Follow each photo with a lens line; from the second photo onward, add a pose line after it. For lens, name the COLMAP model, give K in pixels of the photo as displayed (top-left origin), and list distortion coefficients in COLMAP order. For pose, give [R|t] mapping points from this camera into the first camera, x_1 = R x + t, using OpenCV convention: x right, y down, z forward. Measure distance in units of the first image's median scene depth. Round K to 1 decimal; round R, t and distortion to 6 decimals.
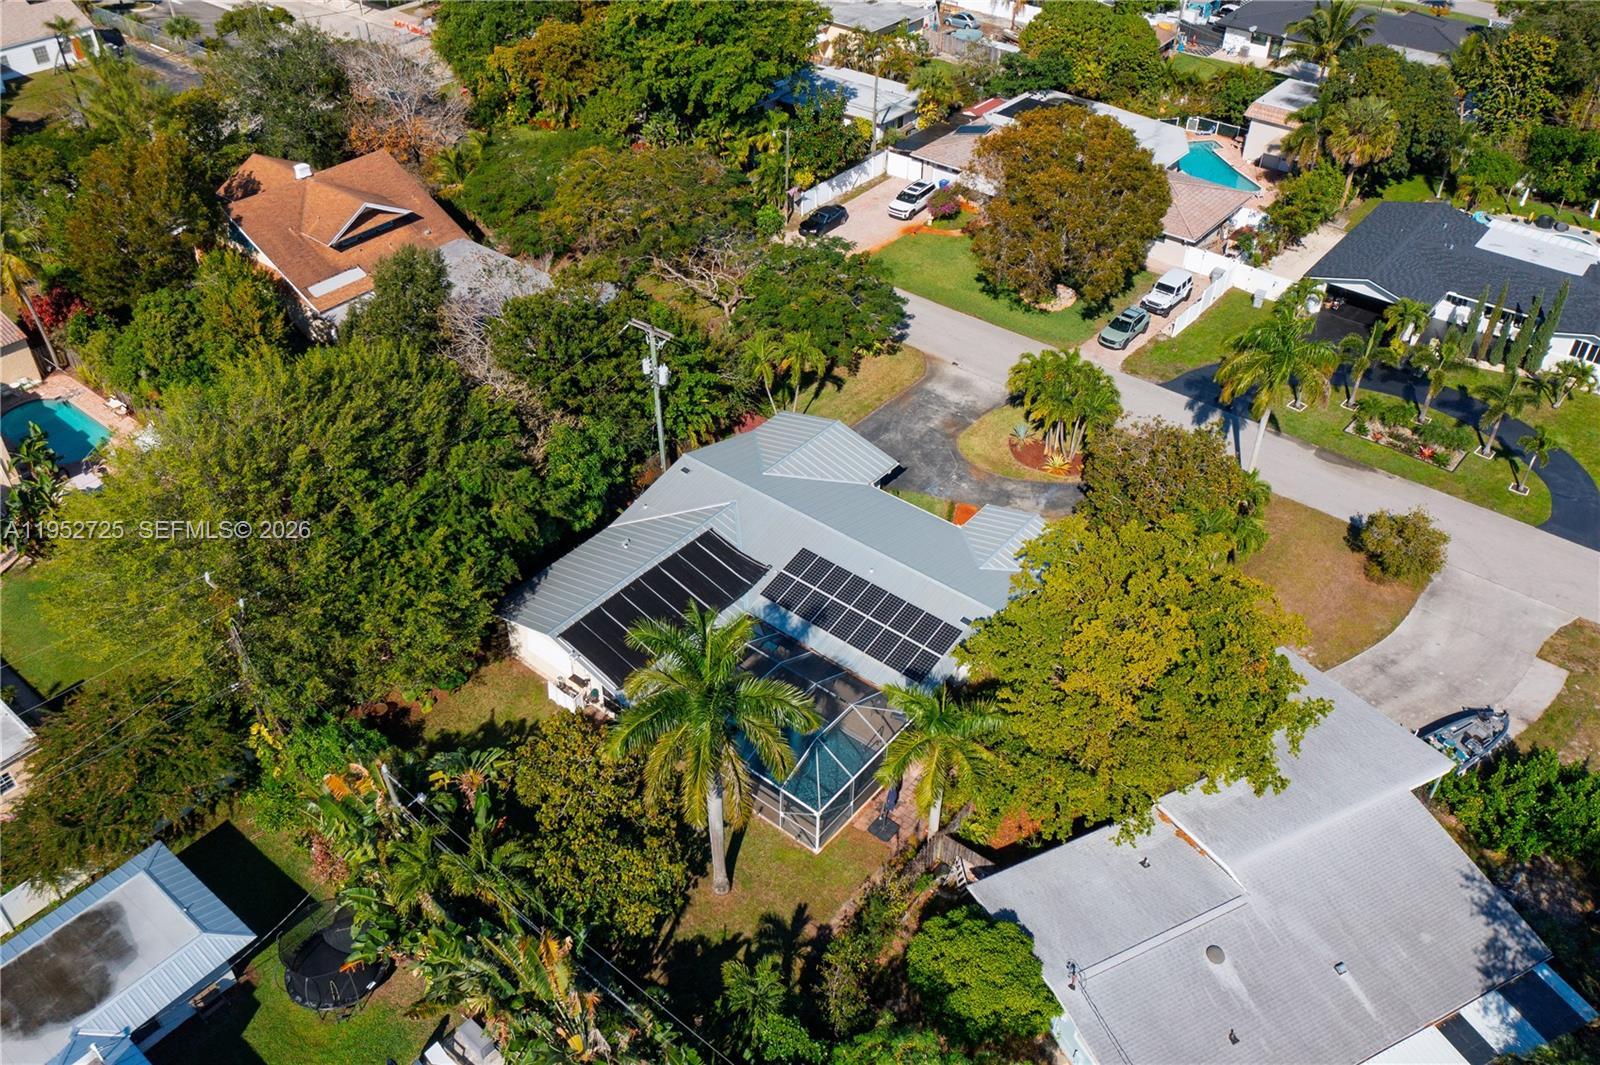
lens RADIAL K [[1258.7, 0, 810.4], [0, 1258.7, 531.9], [0, 0, 1]] dist [-0.020674, 0.016546]
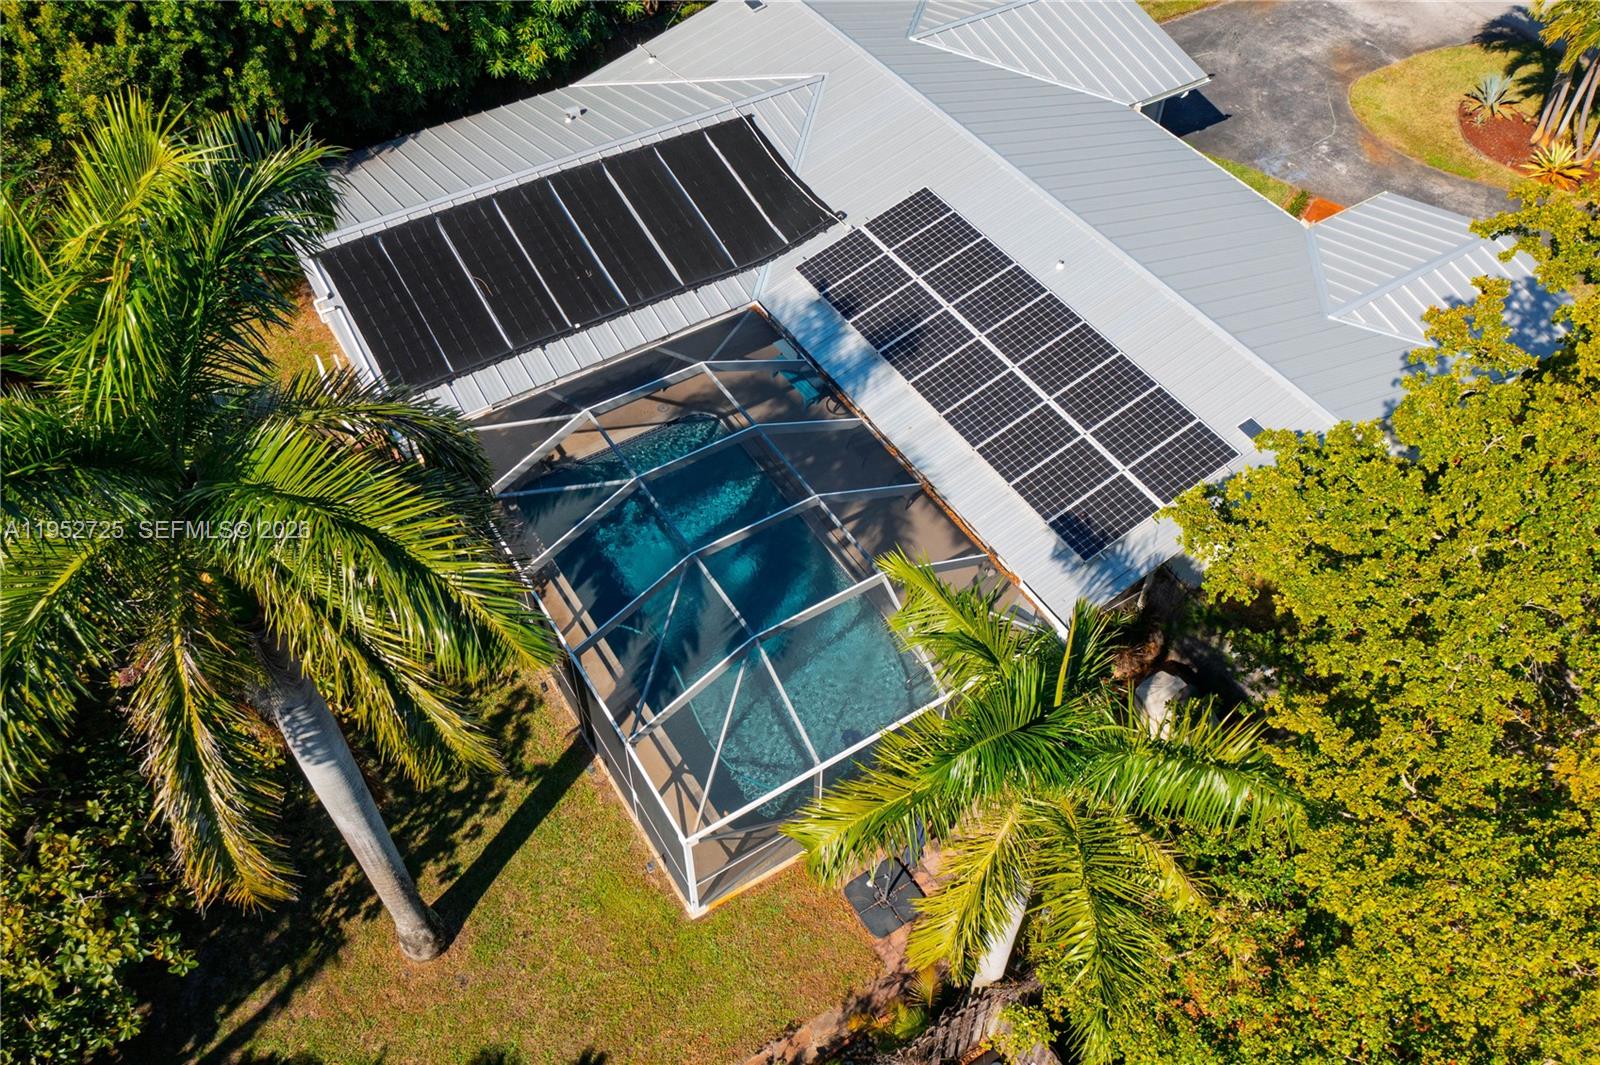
lens RADIAL K [[1258.7, 0, 810.4], [0, 1258.7, 531.9], [0, 0, 1]] dist [-0.020674, 0.016546]
pose [[0.945646, 0.243716, -0.215304, 0.079871], [-0.200203, 0.958037, 0.205144, 0.045483], [0.256267, -0.150889, 0.954756, 0.553794]]
